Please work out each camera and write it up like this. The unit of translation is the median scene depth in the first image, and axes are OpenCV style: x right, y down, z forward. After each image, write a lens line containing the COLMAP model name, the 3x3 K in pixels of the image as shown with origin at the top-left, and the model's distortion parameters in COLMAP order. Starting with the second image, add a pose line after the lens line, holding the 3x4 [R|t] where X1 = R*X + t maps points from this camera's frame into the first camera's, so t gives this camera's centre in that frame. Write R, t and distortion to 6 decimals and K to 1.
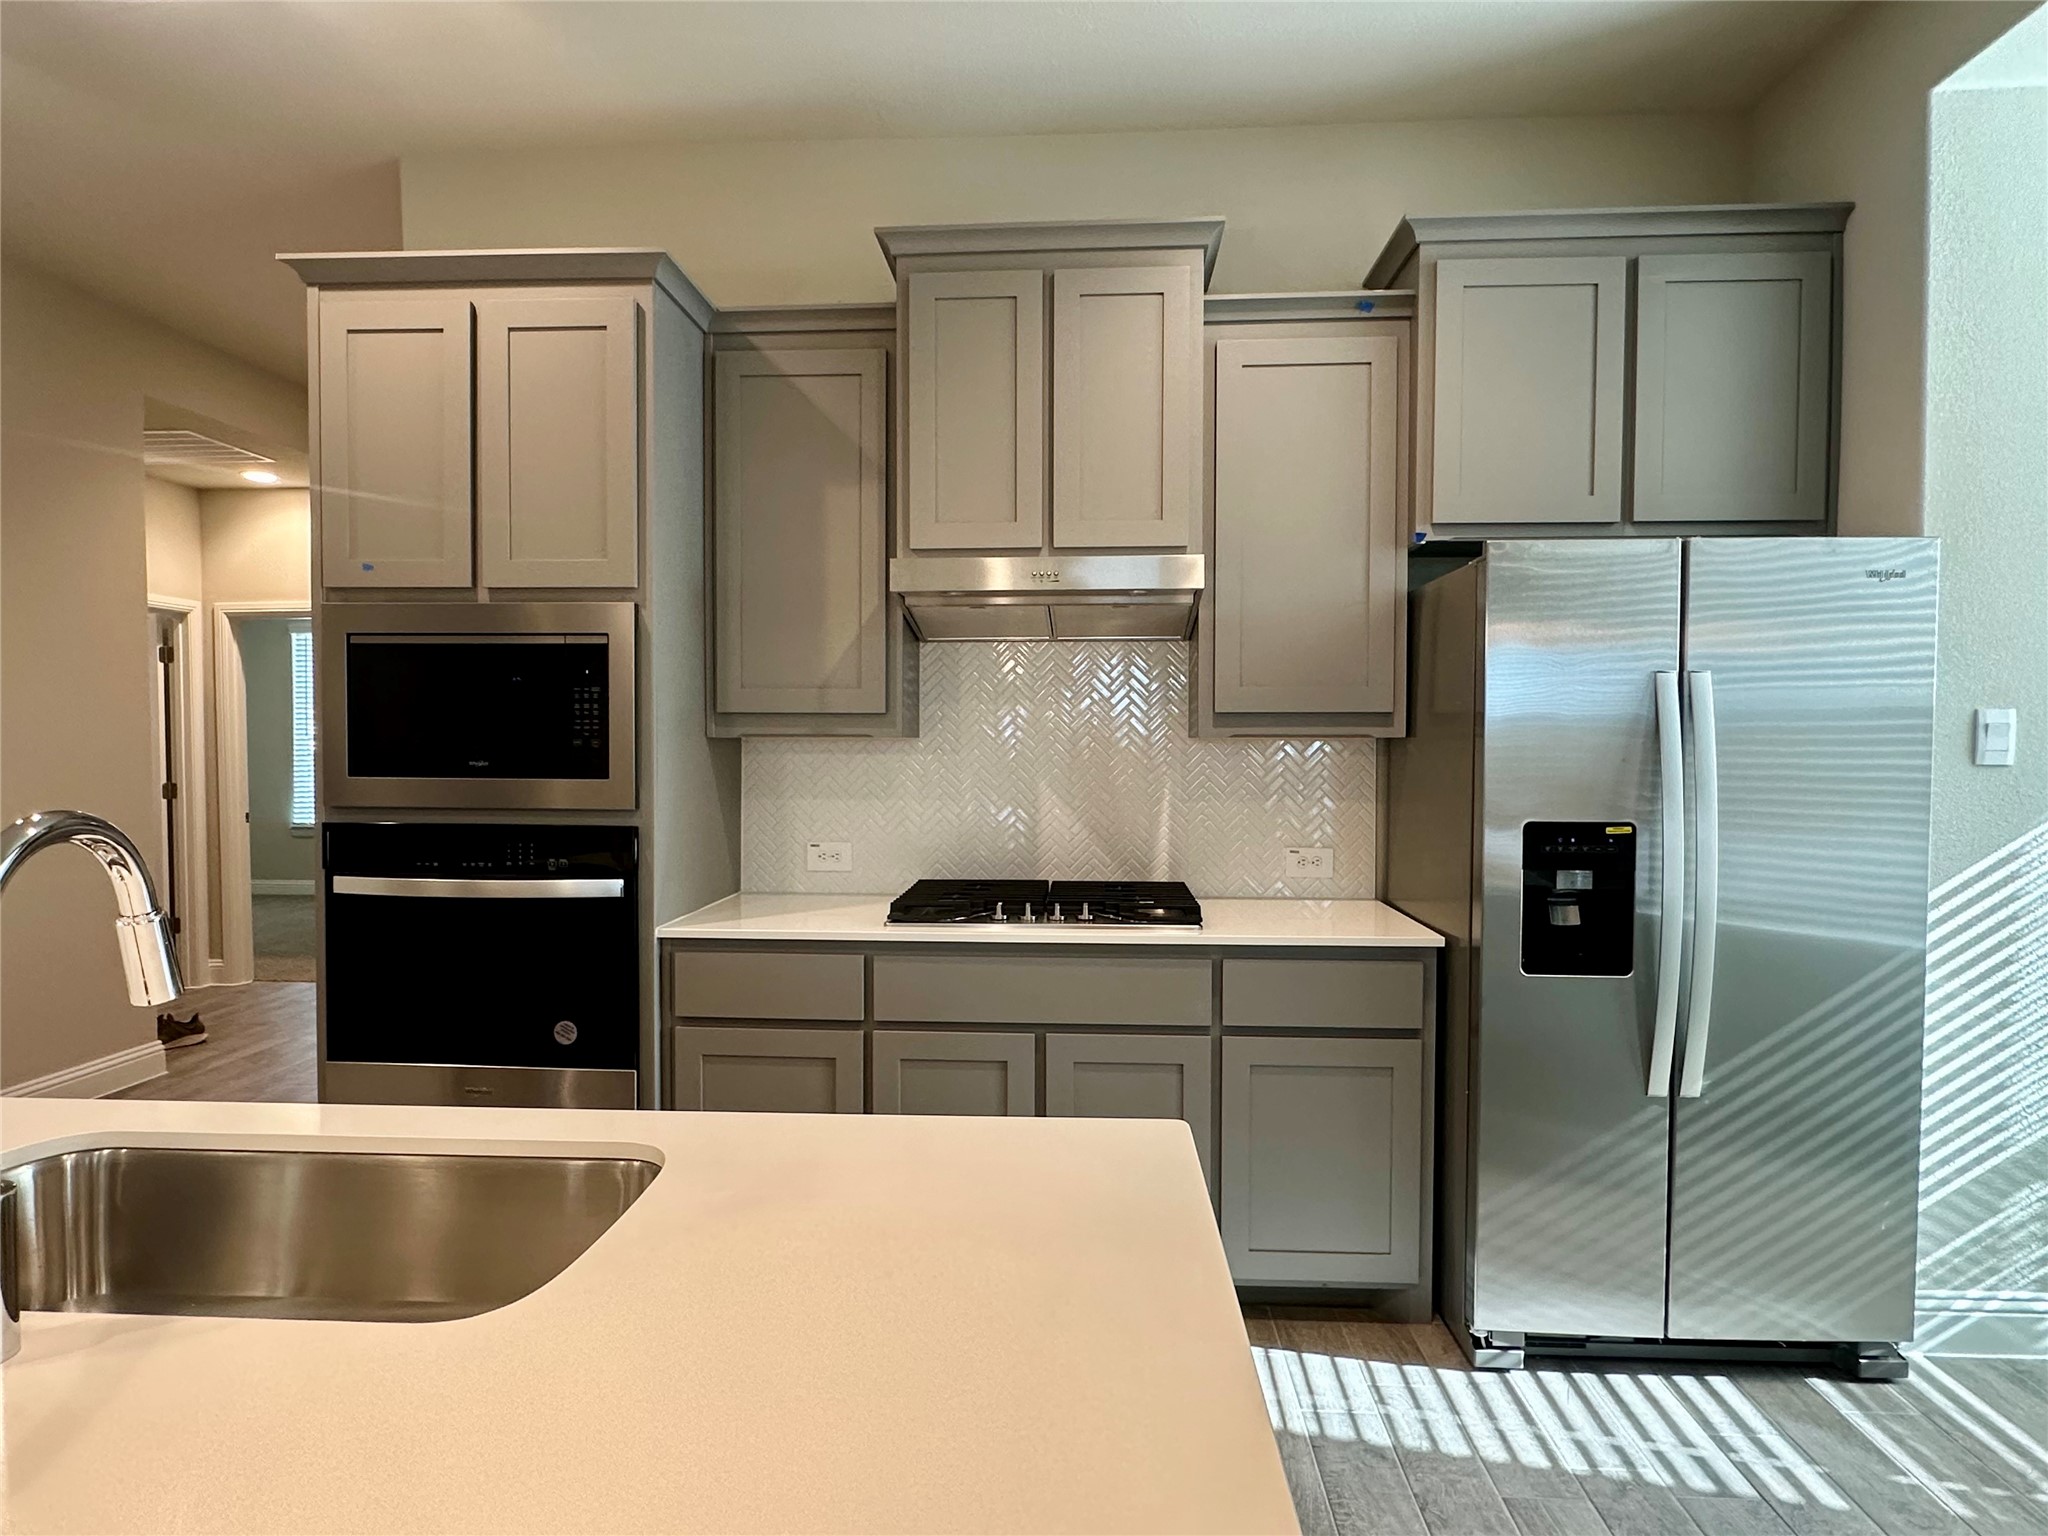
lens RADIAL K [[1131.0, 0, 1024.3], [0, 1131.0, 770.8], [0, 0, 1]] dist [0.000699, 0.000118]
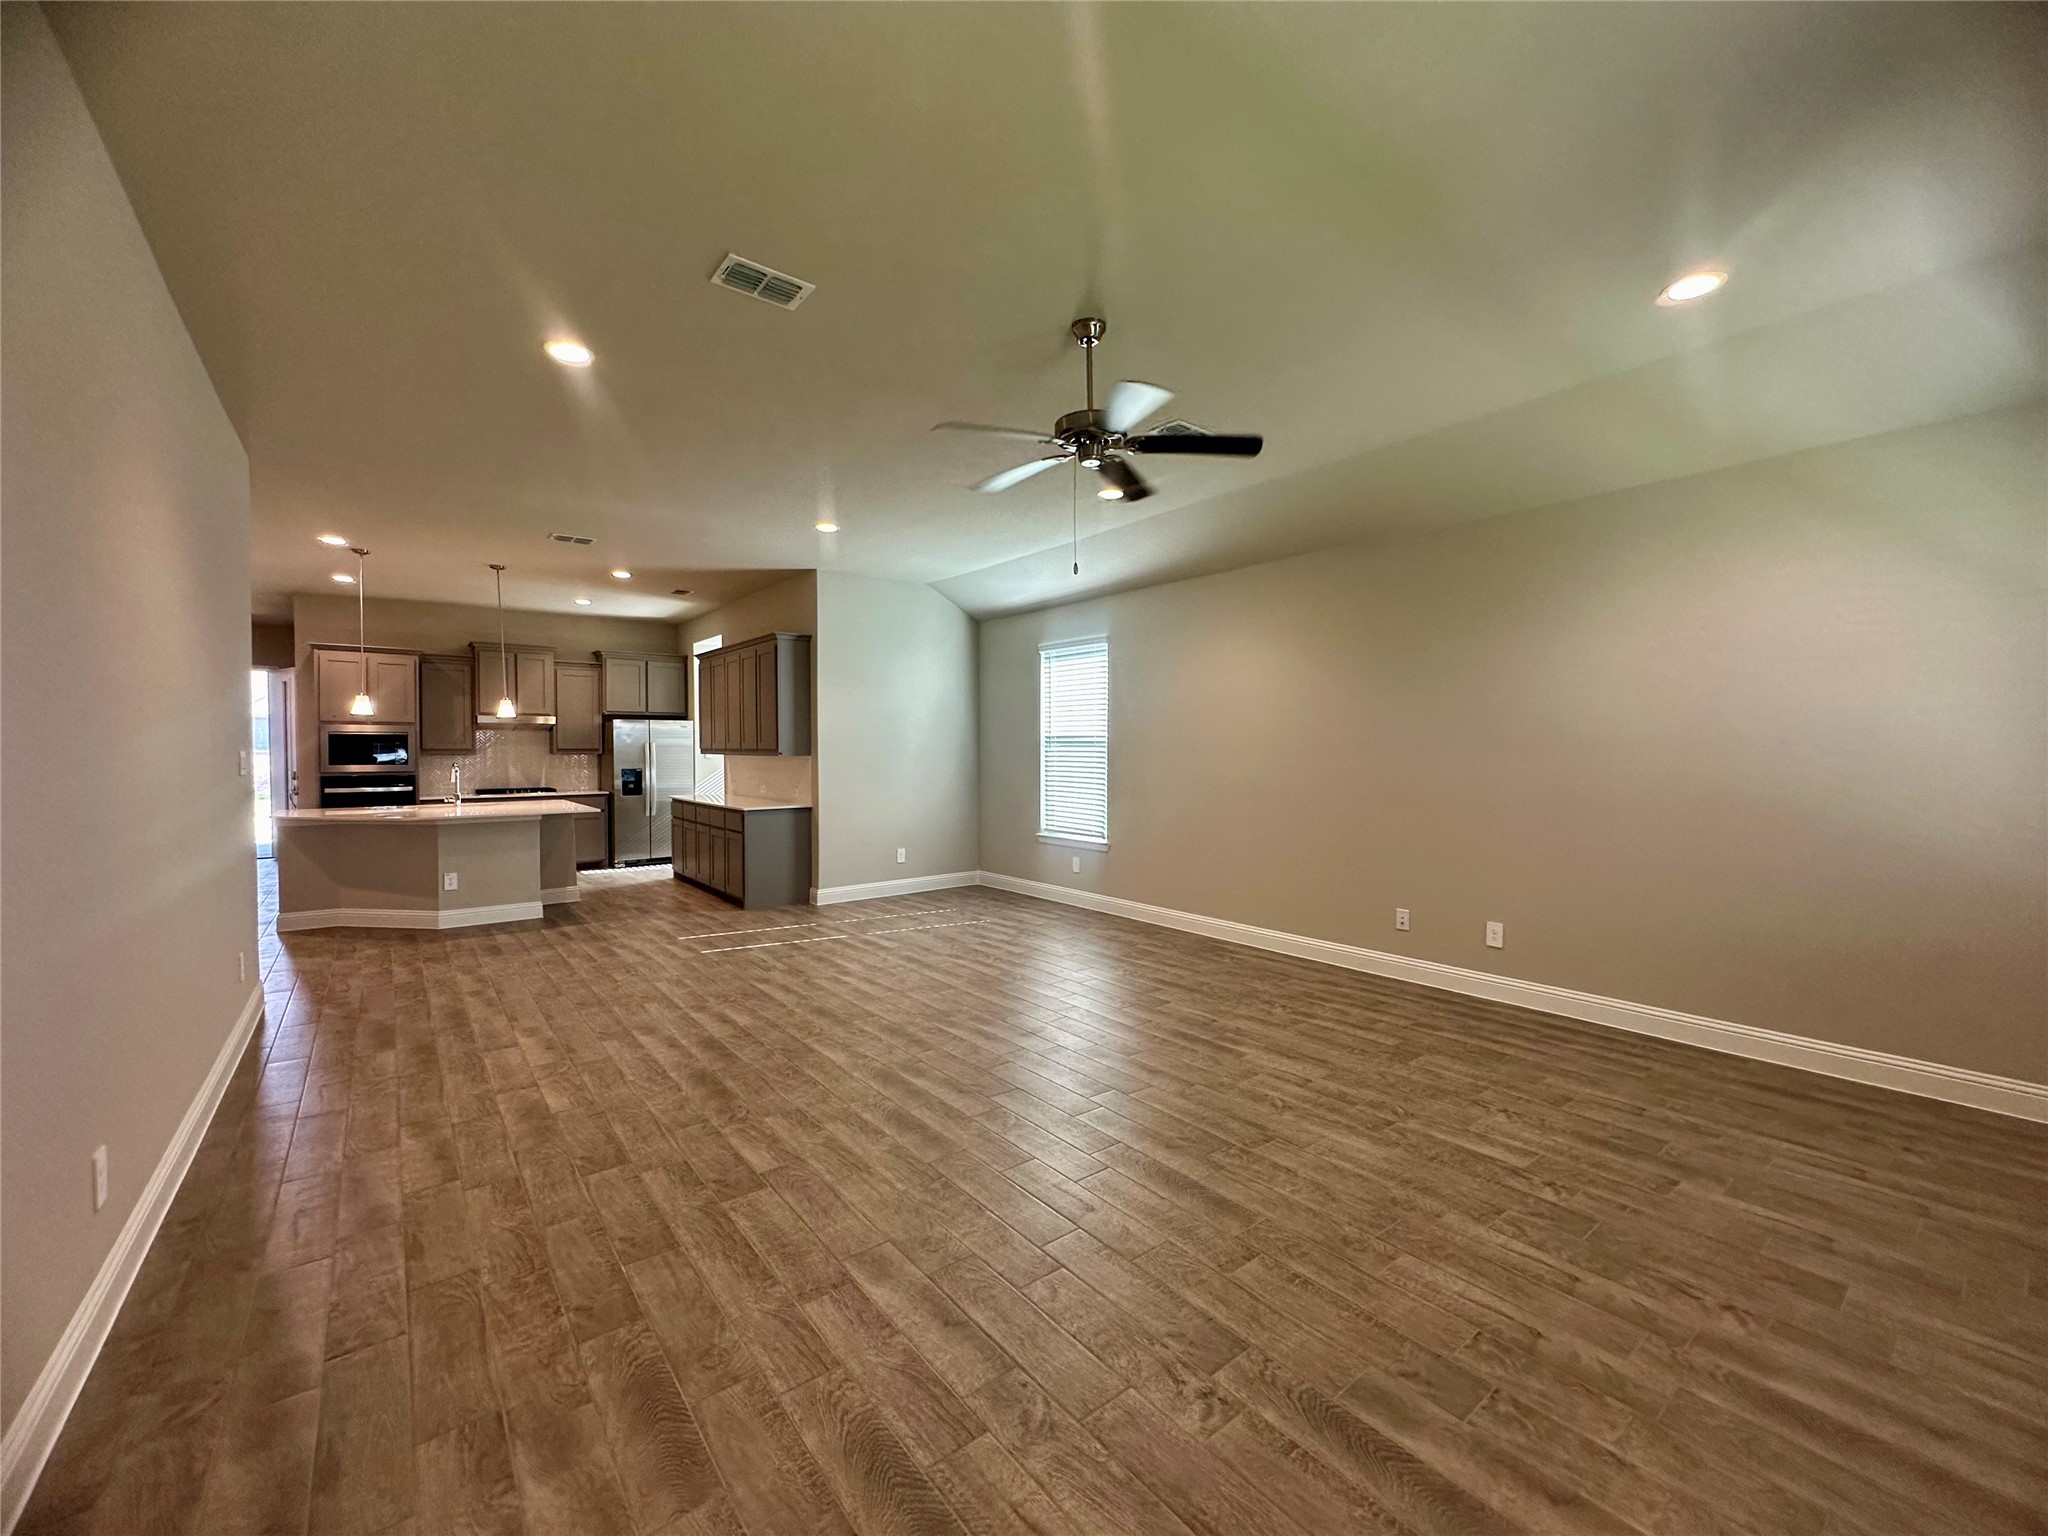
lens RADIAL K [[822.4, 0, 1025.1], [0, 822.4, 768.0], [0, 0, 1]] dist [0.002279, 0.000412]
pose [[0.748352, -0.017924, 0.663059, -0.665895], [0.021702, 0.999761, 0.002533, 0.062889], [-0.662946, 0.012494, 0.748563, -2.926741]]
